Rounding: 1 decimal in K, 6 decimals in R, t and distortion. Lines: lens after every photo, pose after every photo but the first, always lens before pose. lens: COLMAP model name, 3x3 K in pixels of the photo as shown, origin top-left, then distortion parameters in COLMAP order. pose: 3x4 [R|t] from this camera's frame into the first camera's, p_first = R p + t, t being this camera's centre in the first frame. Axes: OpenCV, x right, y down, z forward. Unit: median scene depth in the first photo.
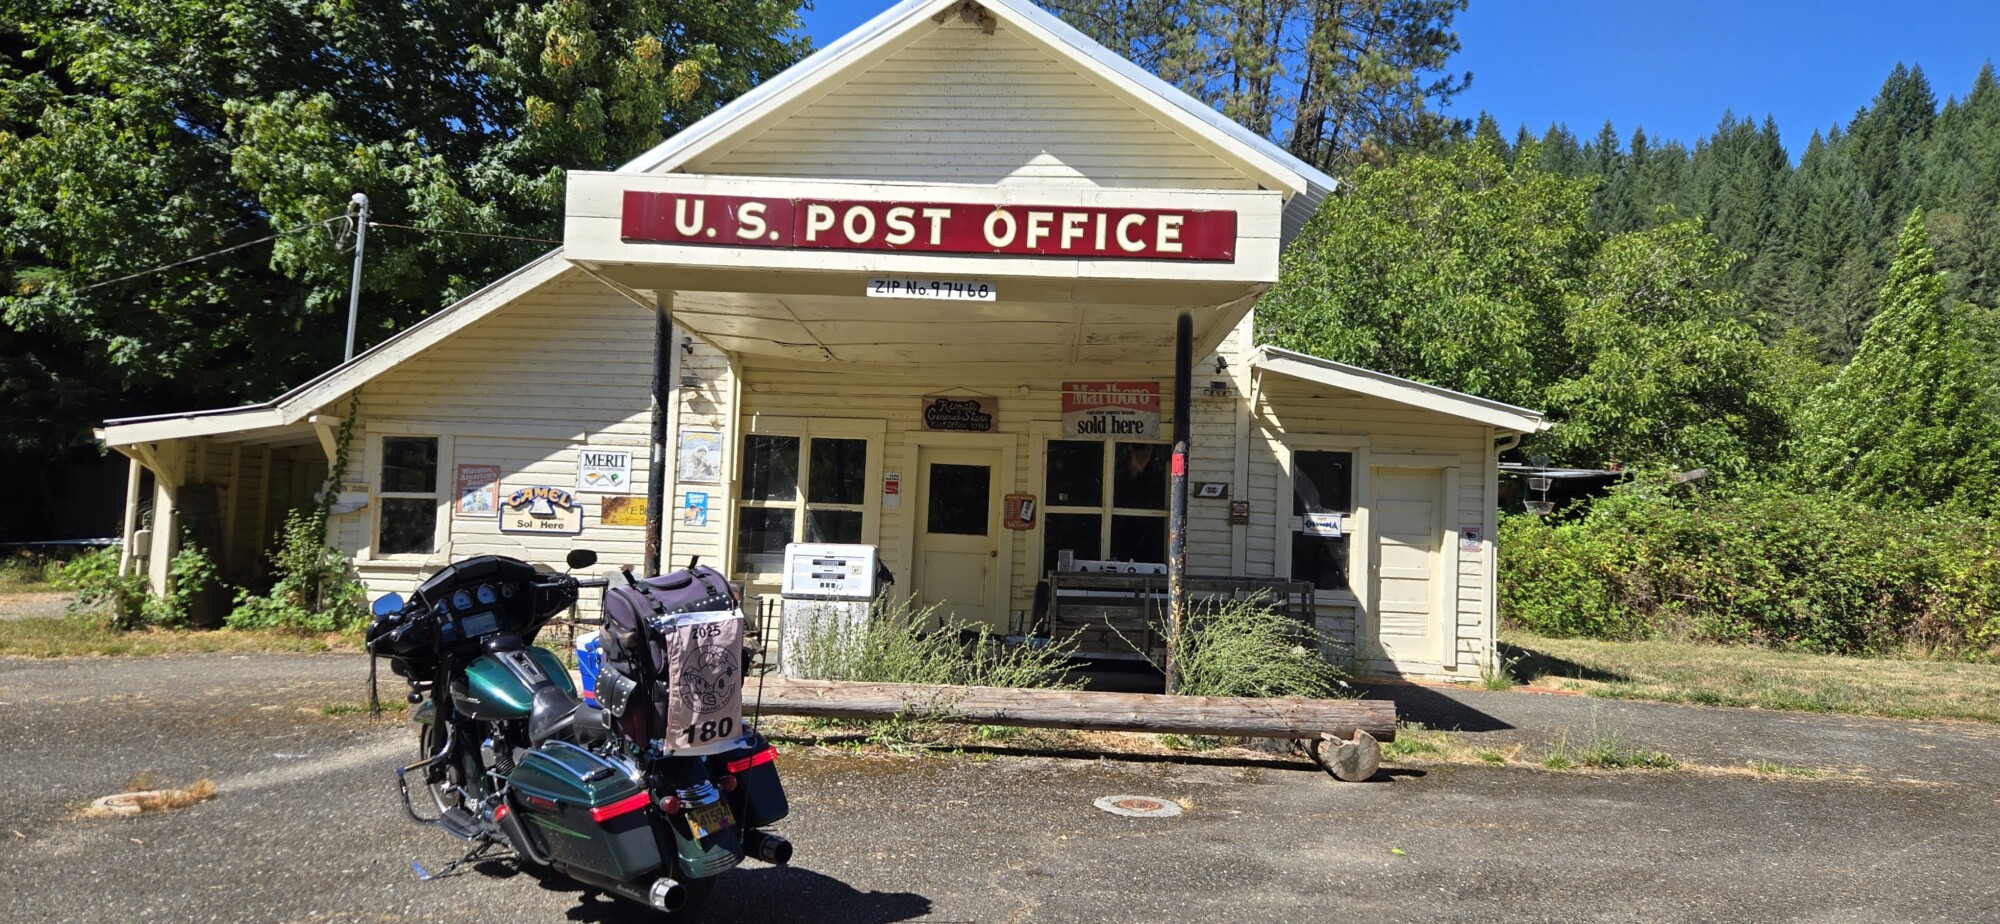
lens RADIAL K [[1339.0, 0, 1000.0], [0, 1339.0, 462.0], [0, 0, 1]] dist [0.055319, -0.003446]
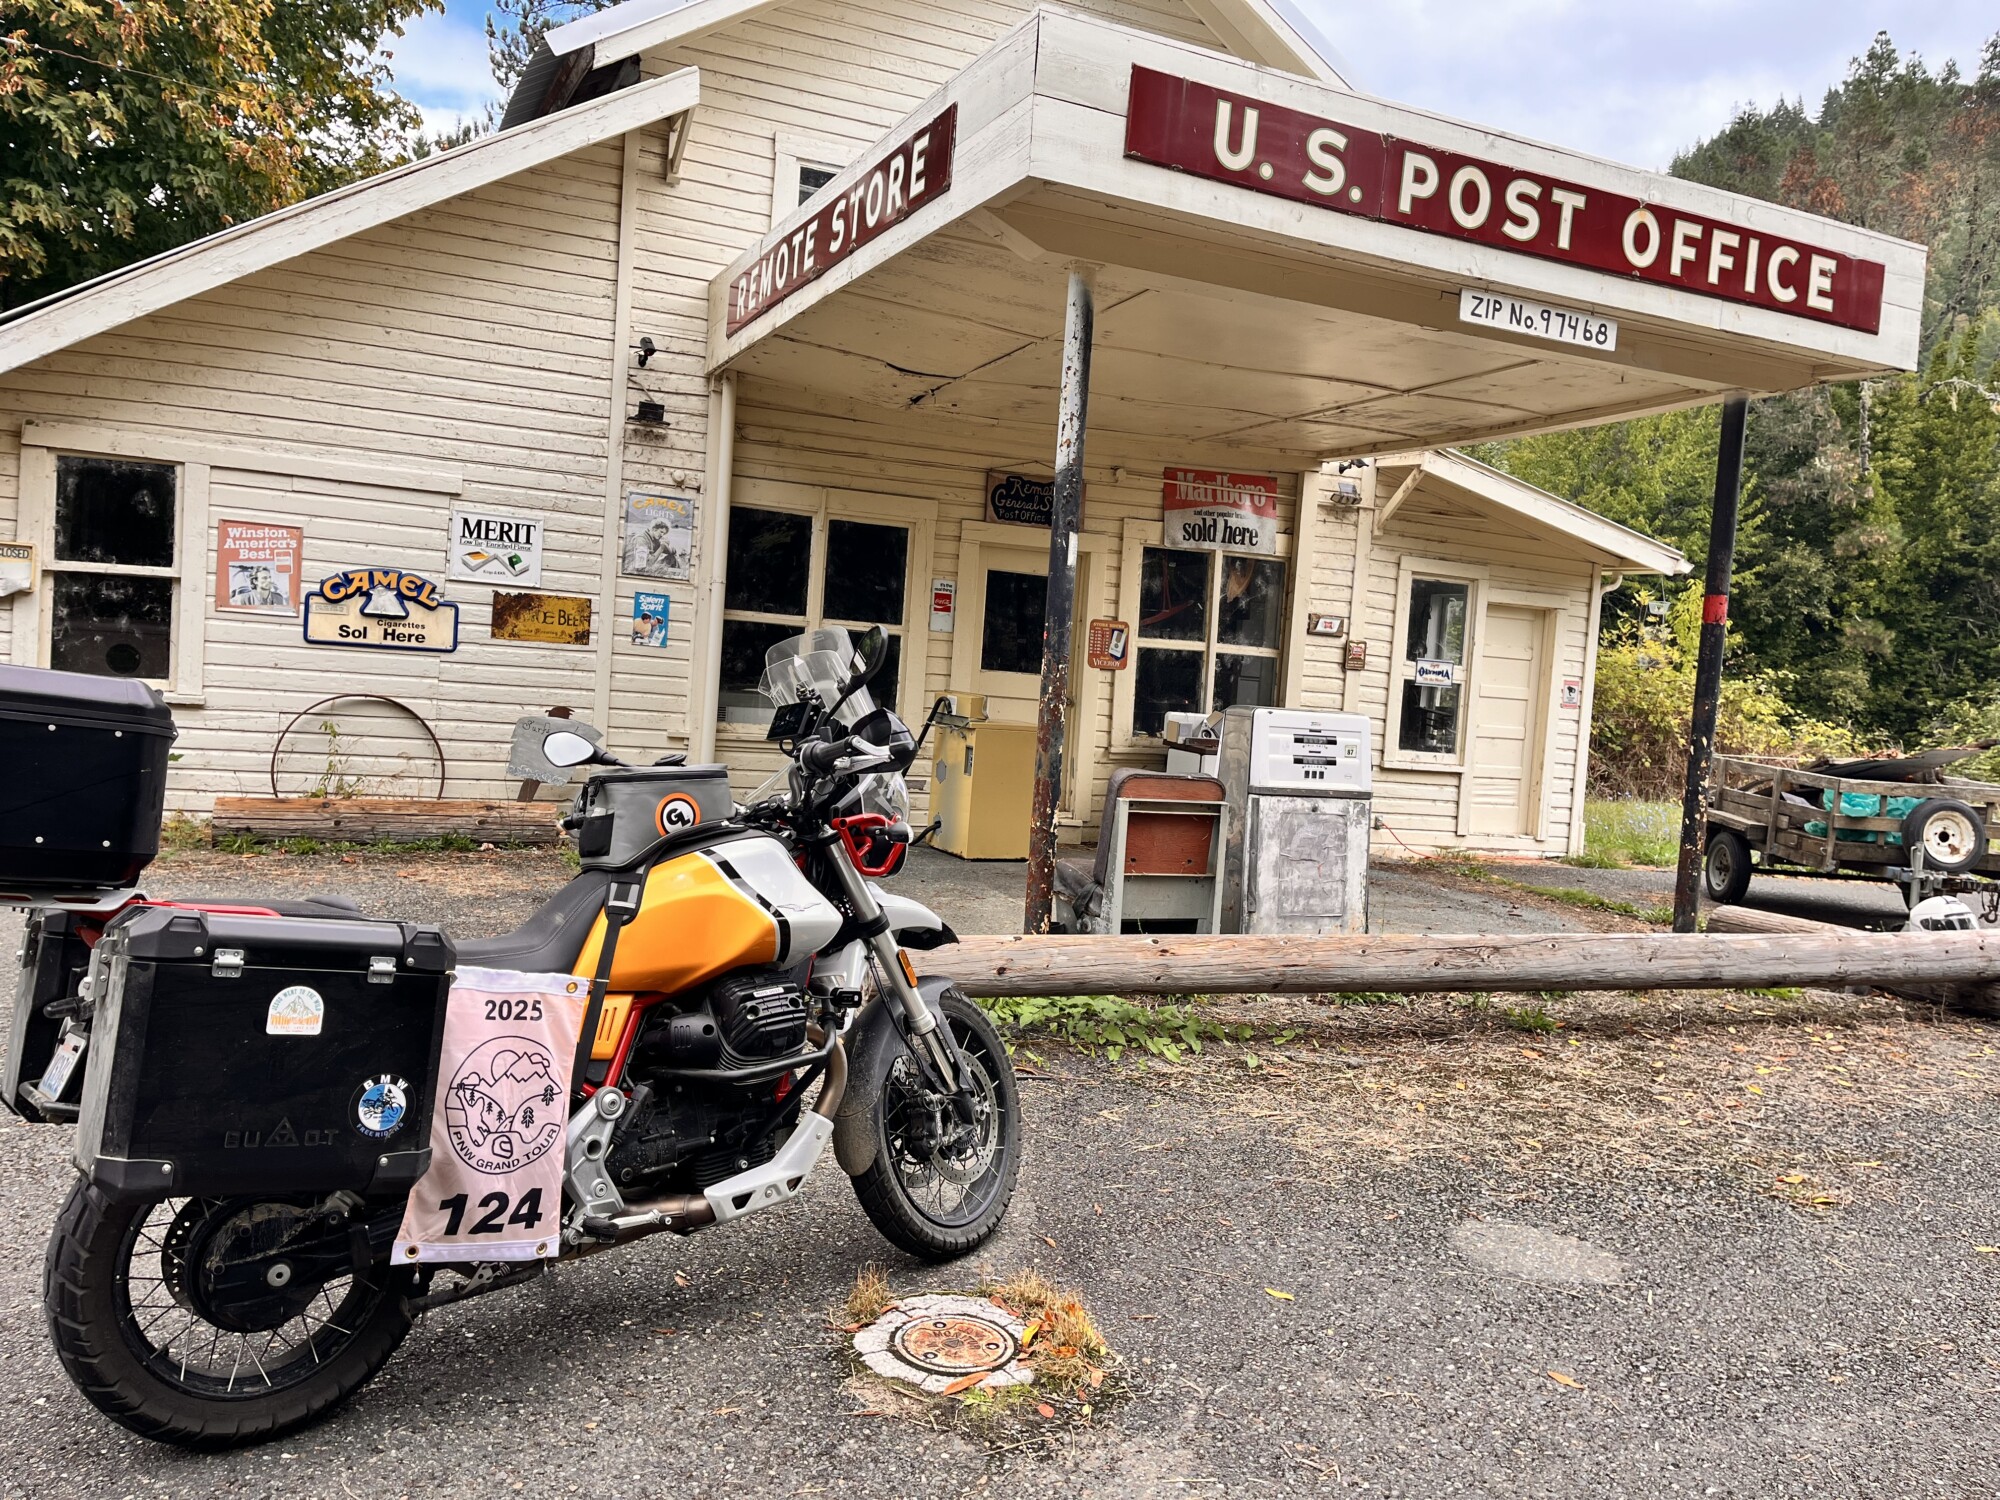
lens RADIAL K [[1517.9, 0, 1003.0], [0, 1517.9, 755.7], [0, 0, 1]] dist [0.060241, -0.070151]
pose [[0.895678, 0.003519, 0.444688, -0.415926], [-0.061459, 0.991352, 0.115944, 0.005468], [-0.440435, -0.131179, 0.888149, 0.299560]]
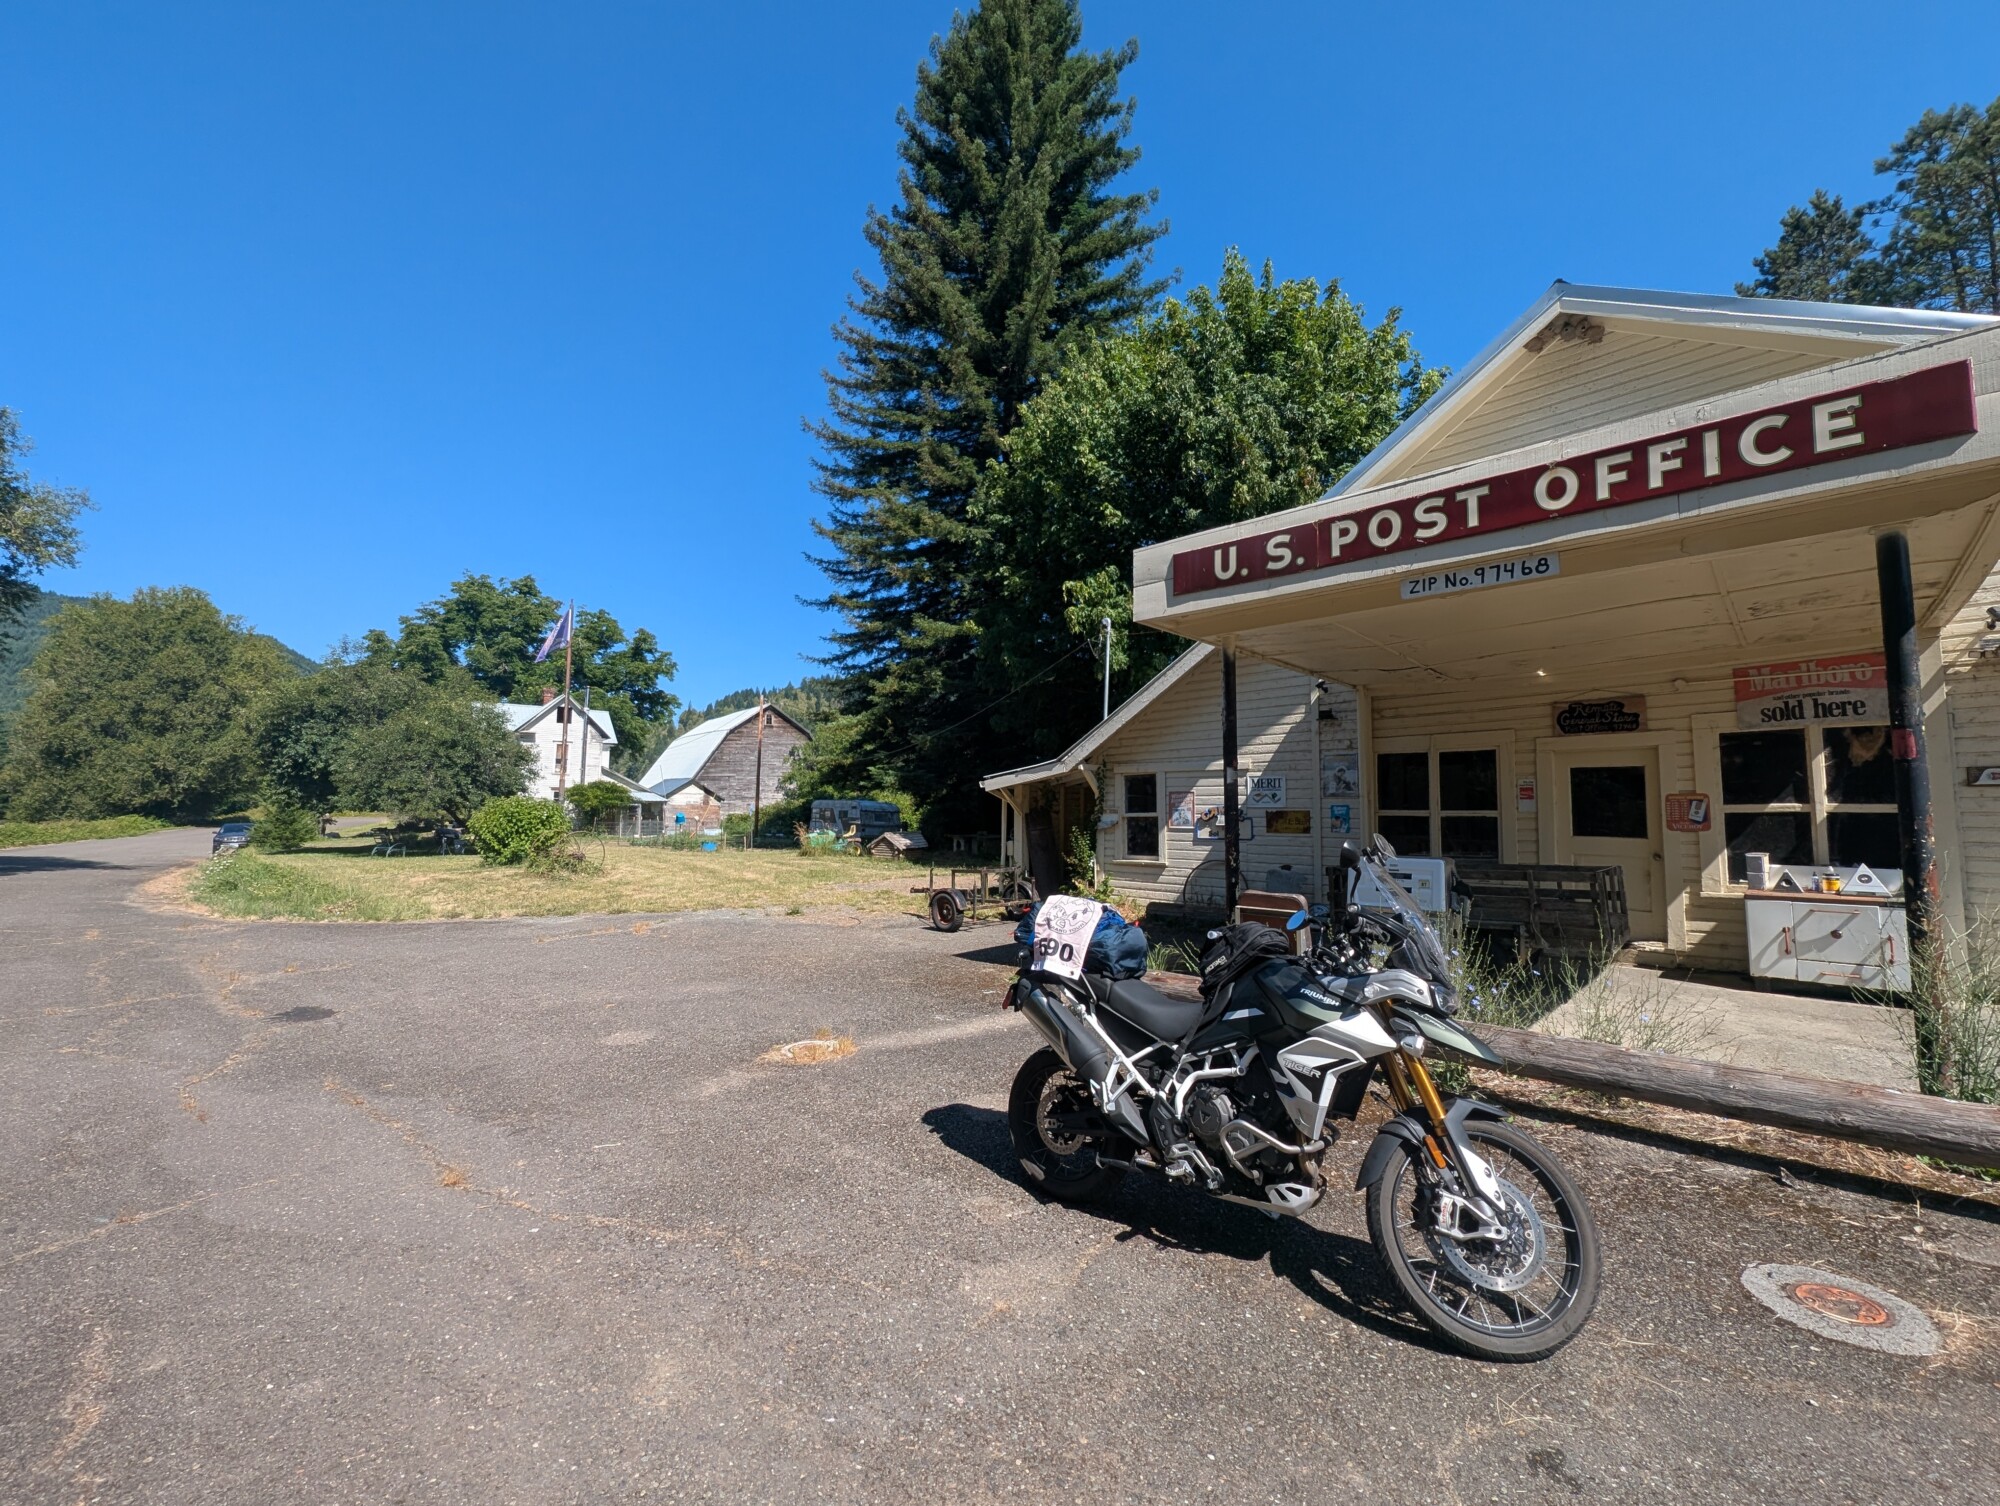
lens RADIAL K [[825.9, 0, 993.5], [0, 825.9, 745.2], [0, 0, 1]] dist [0.001419, -0.000087]
pose [[0.736454, -0.089695, -0.670515, 0.051114], [0.055920, 0.995851, -0.071796, 0.005101], [0.674172, 0.015379, 0.738414, 0.250779]]
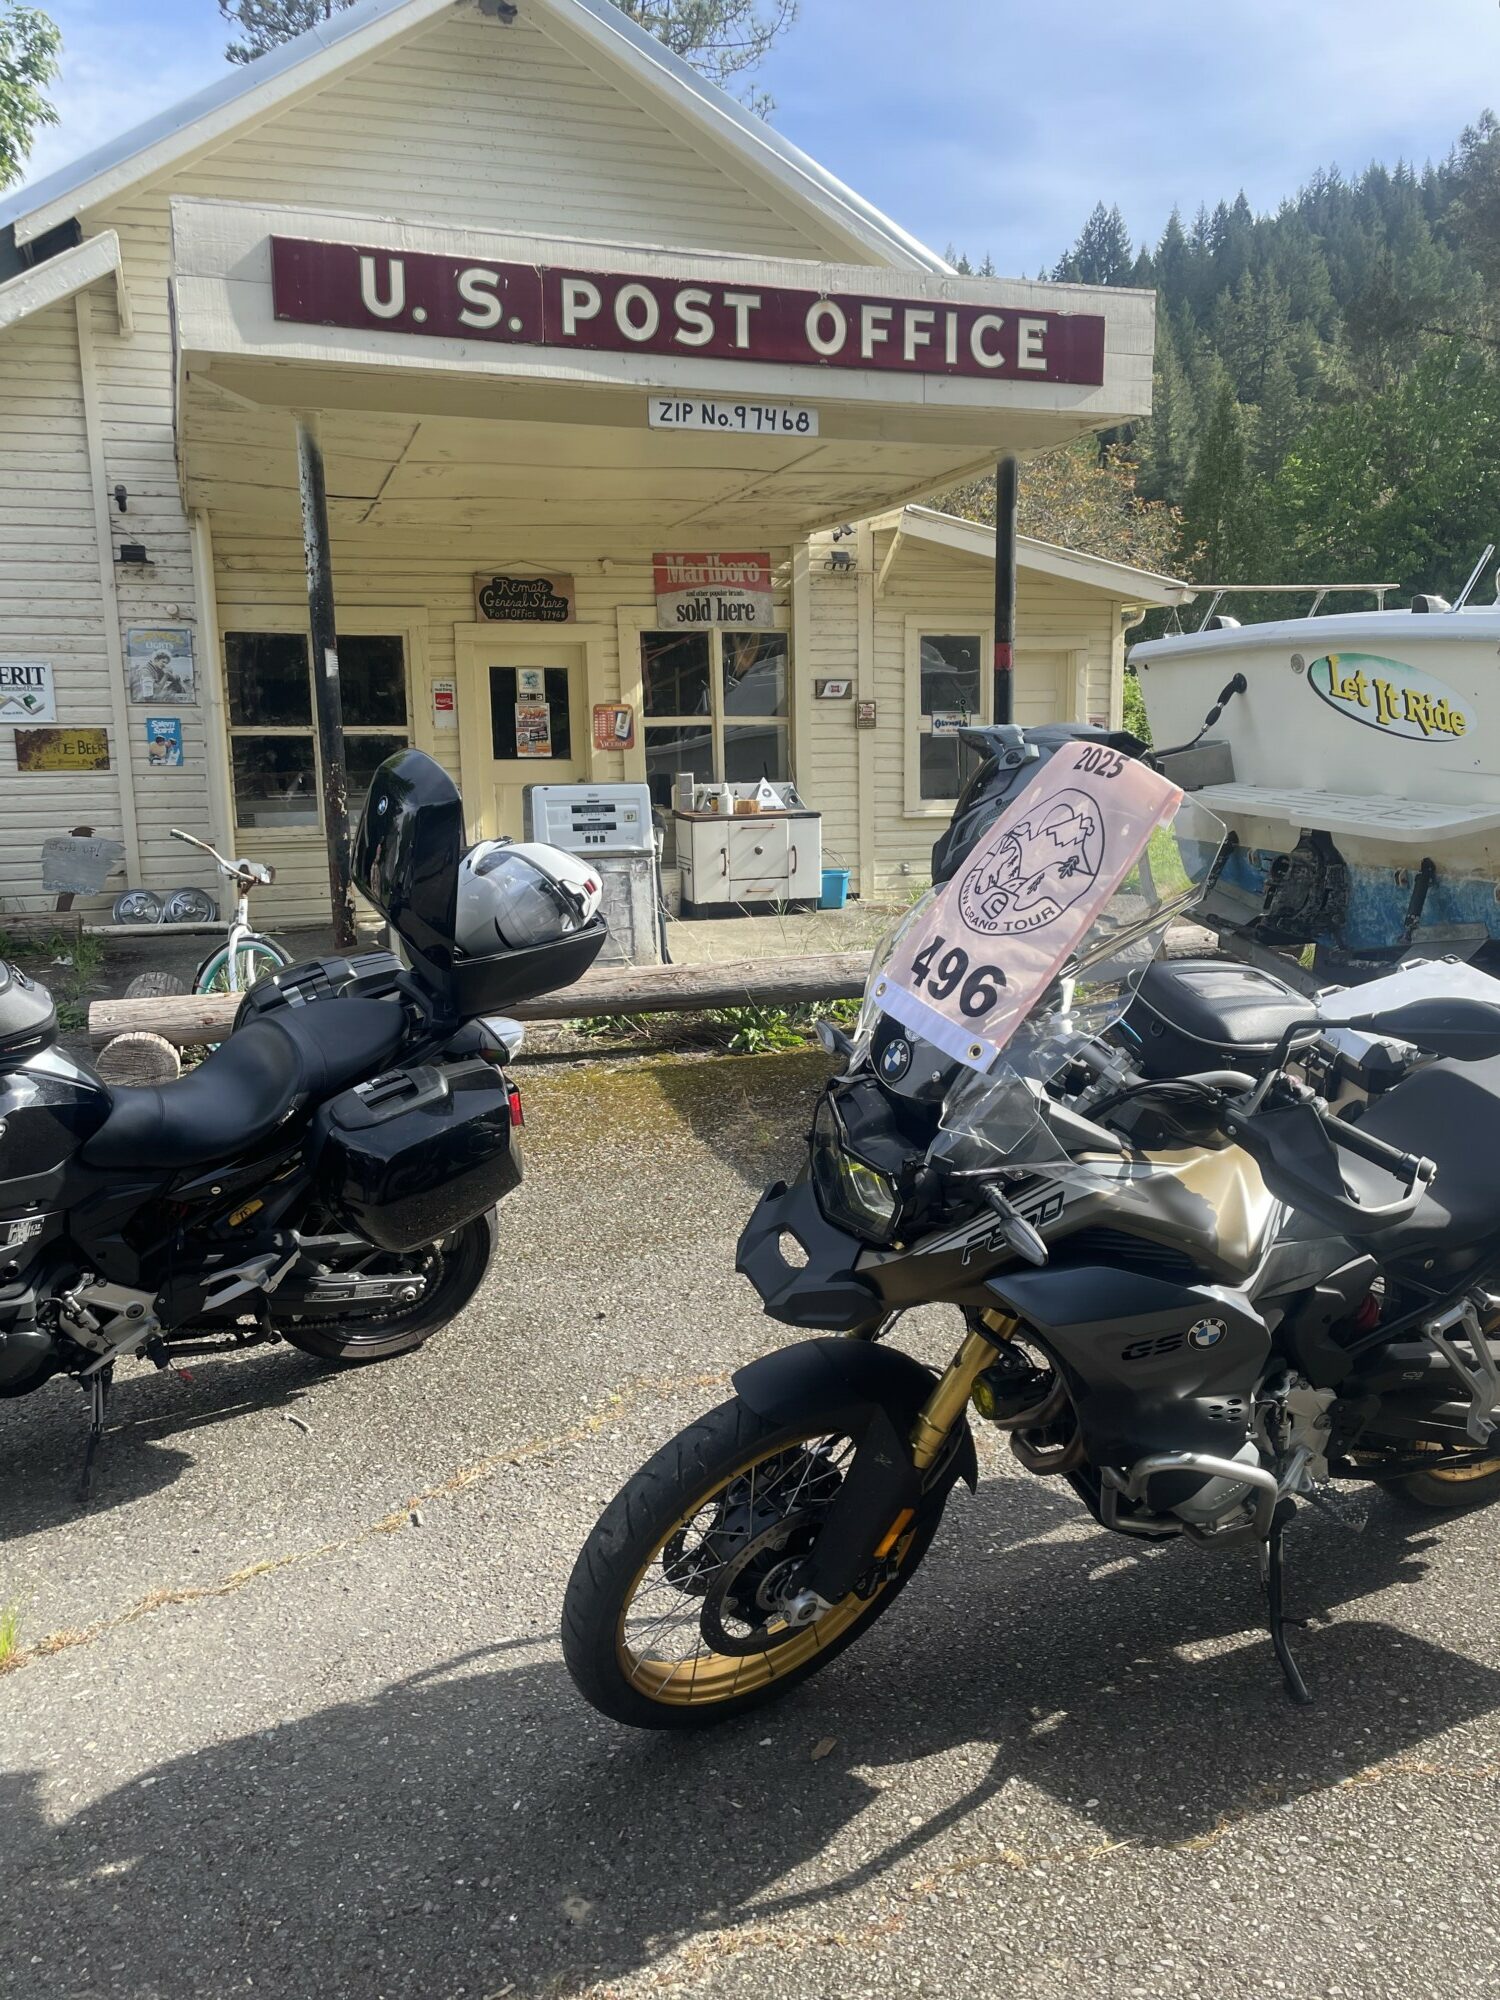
lens RADIAL K [[1509.3, 0, 767.5], [0, 1509.3, 1000.4], [0, 0, 1]] dist [0.099658, -0.128366]
pose [[0.924842, -0.115254, 0.362469, -0.253090], [0.031744, 0.973048, 0.228405, -0.007039], [-0.379025, -0.199733, 0.903575, 0.130141]]
